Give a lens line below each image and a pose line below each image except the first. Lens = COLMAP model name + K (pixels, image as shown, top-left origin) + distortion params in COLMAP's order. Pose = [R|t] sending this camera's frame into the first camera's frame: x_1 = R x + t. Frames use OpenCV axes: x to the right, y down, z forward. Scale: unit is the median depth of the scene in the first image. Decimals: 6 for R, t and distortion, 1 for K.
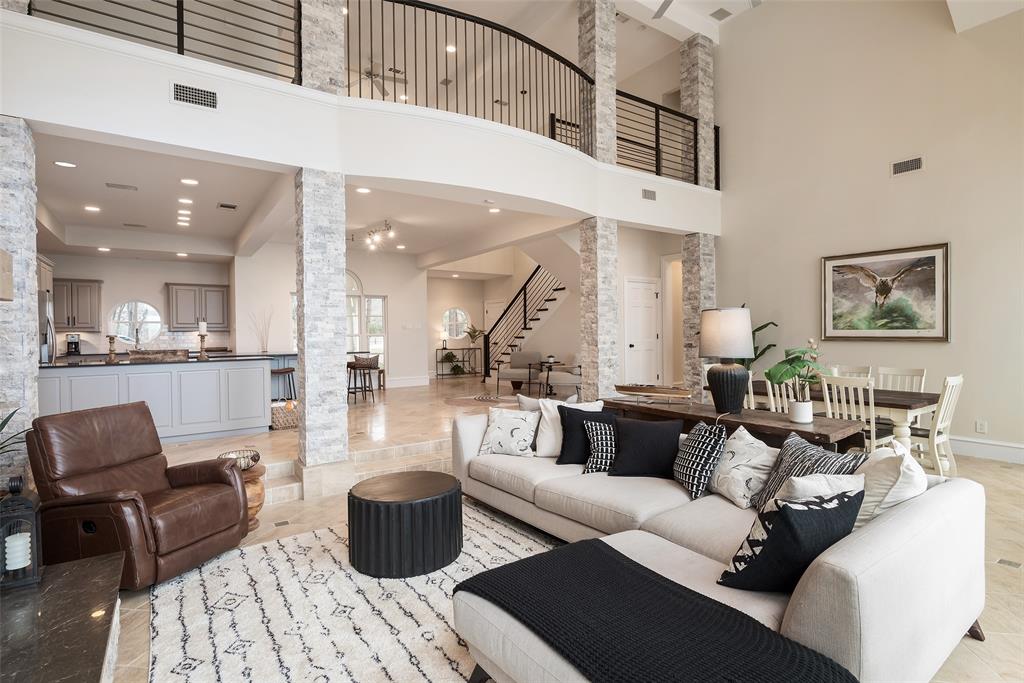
lens RADIAL K [[500.6, 0, 516.3], [0, 500.6, 334.8], [0, 0, 1]] dist [-0.004124, -0.000639]
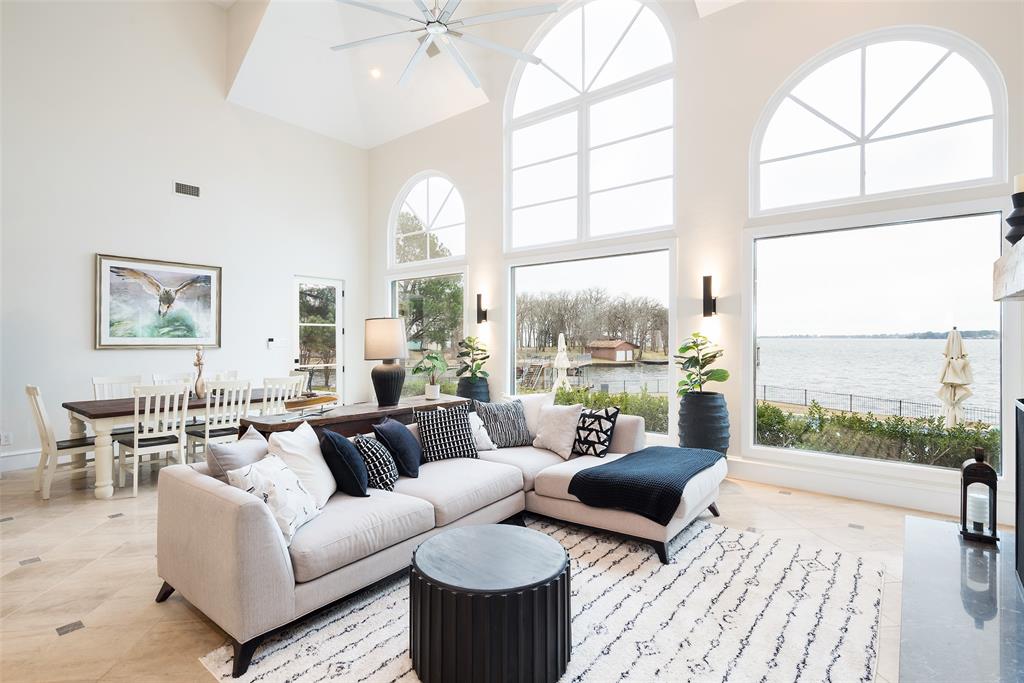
lens RADIAL K [[484.5, 0, 521.3], [0, 484.5, 346.0], [0, 0, 1]] dist [-0.015828, -0.000704]
pose [[-0.262240, -0.004261, 0.964993, -0.434665], [0.006043, 0.999963, 0.006058, 0.005962], [-0.964984, 0.007421, -0.262204, 0.563725]]
